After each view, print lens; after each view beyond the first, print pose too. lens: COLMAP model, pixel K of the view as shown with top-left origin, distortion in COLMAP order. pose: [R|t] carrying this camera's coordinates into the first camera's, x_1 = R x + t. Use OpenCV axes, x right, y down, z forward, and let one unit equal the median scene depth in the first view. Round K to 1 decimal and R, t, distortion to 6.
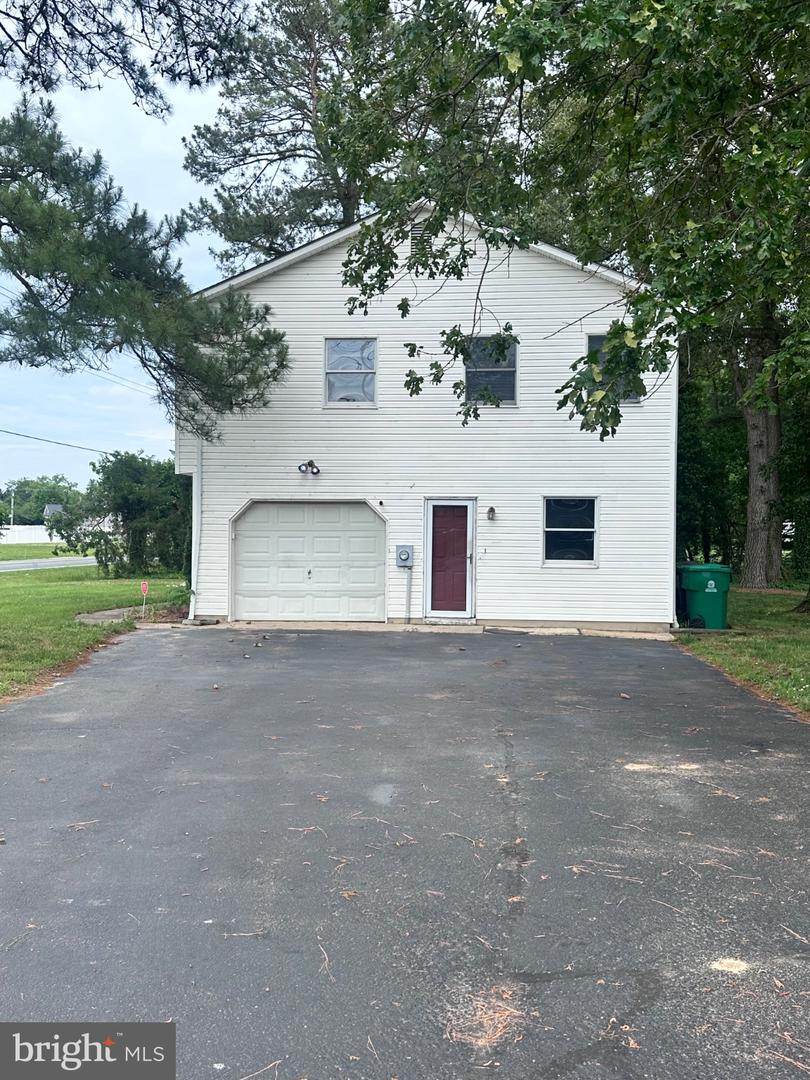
lens RADIAL K [[1049.0, 0, 405.0], [0, 1049.0, 540.0], [0, 0, 1]] dist [0.181350, -0.342977]
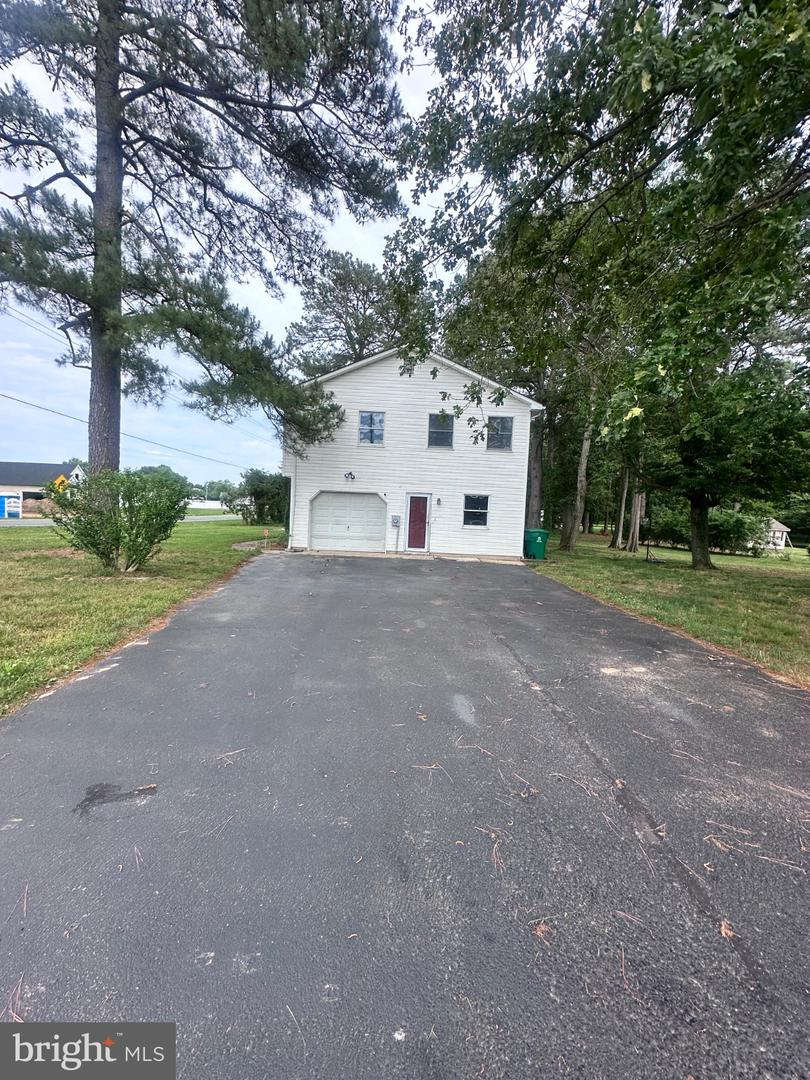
lens RADIAL K [[429.7, 0, 405.0], [0, 429.7, 540.0], [0, 0, 1]] dist [-0.001343, 0.000035]
pose [[0.996383, 0.028045, 0.080212, -0.048304], [-0.033058, 0.997537, 0.061860, 0.000041], [-0.078279, -0.064288, 0.994856, 0.165541]]
